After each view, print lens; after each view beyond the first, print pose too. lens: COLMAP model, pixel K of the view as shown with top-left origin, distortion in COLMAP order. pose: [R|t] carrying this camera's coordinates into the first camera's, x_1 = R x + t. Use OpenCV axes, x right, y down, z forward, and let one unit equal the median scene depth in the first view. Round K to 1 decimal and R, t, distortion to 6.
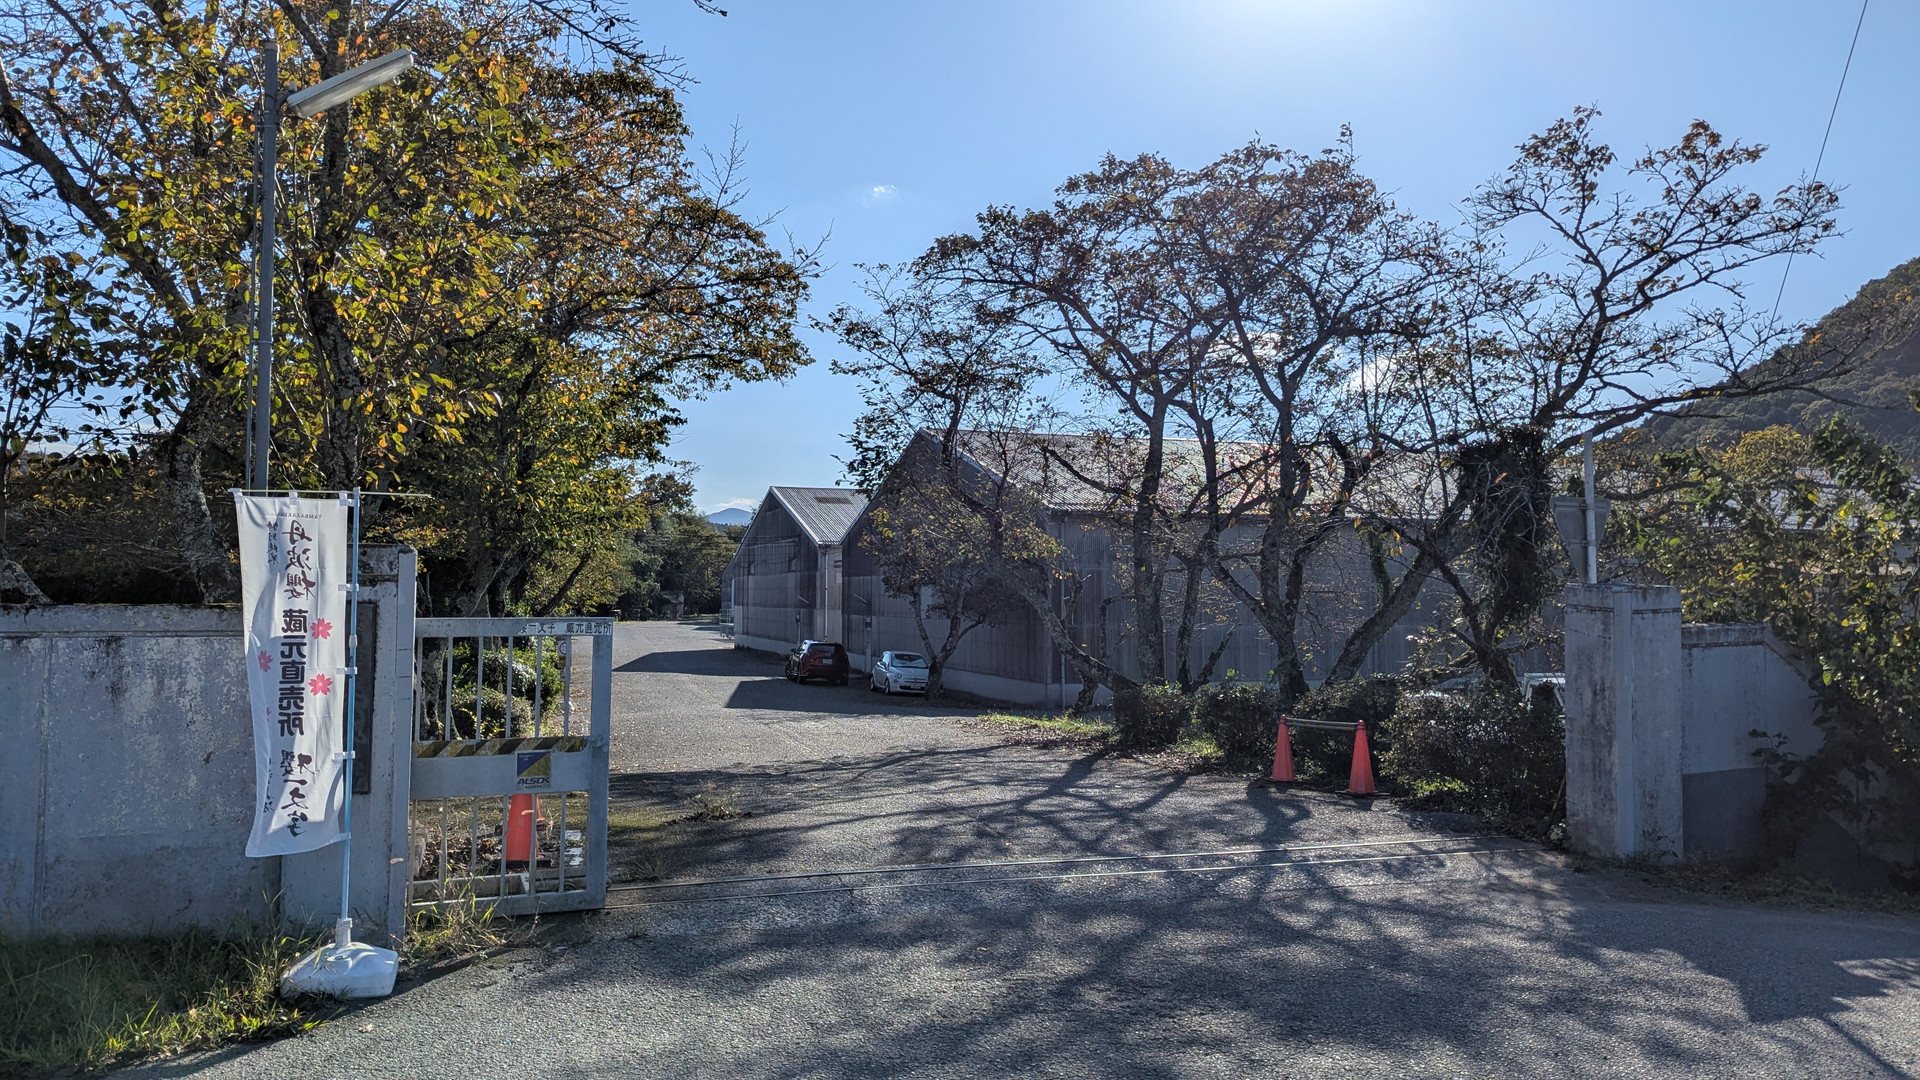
lens RADIAL K [[1349.7, 0, 960.0], [0, 1349.7, 540.0], [0, 0, 1]] dist [-0.001706, -0.002406]
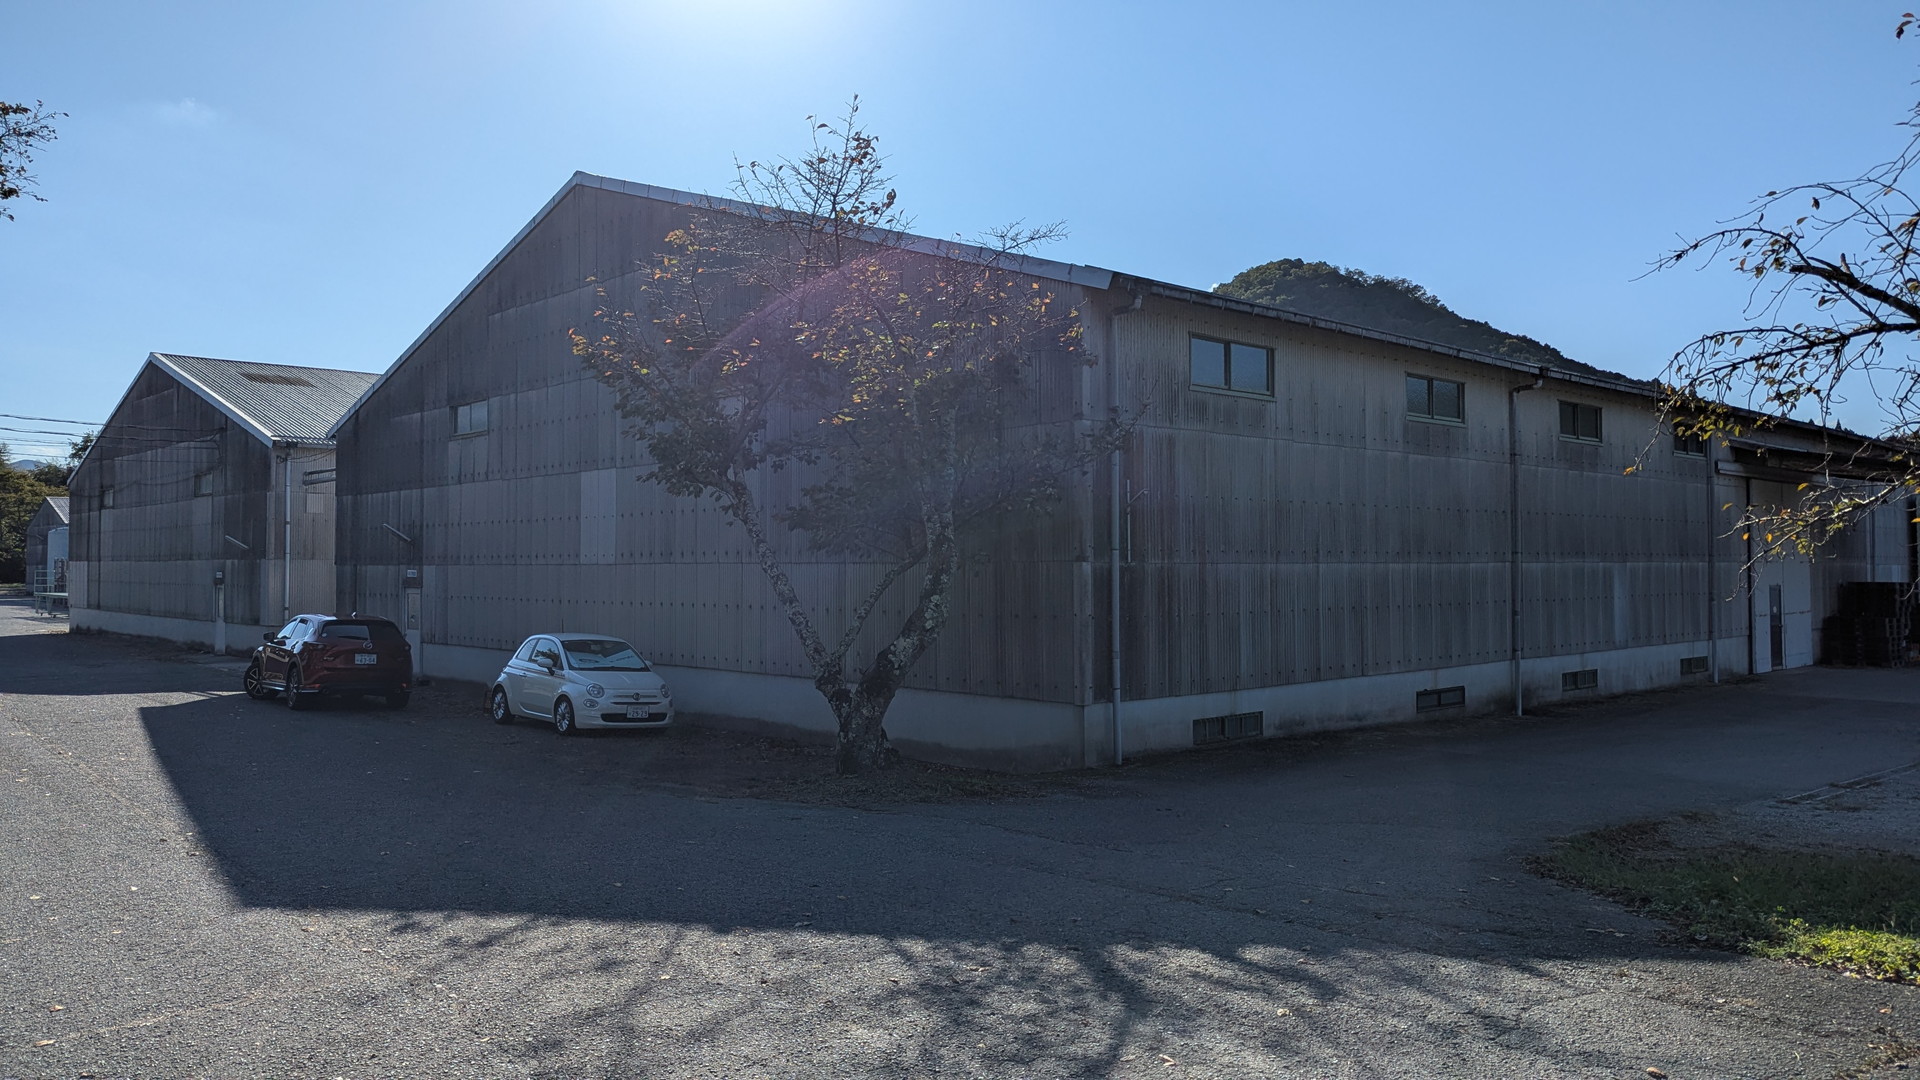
lens RADIAL K [[1349.7, 0, 960.0], [0, 1349.7, 540.0], [0, 0, 1]] dist [-0.001706, -0.002406]
pose [[0.905253, 0.005333, 0.424839, -0.084259], [-0.014800, 0.999710, 0.018986, 0.028987], [-0.424614, -0.023475, 0.905070, 0.382284]]
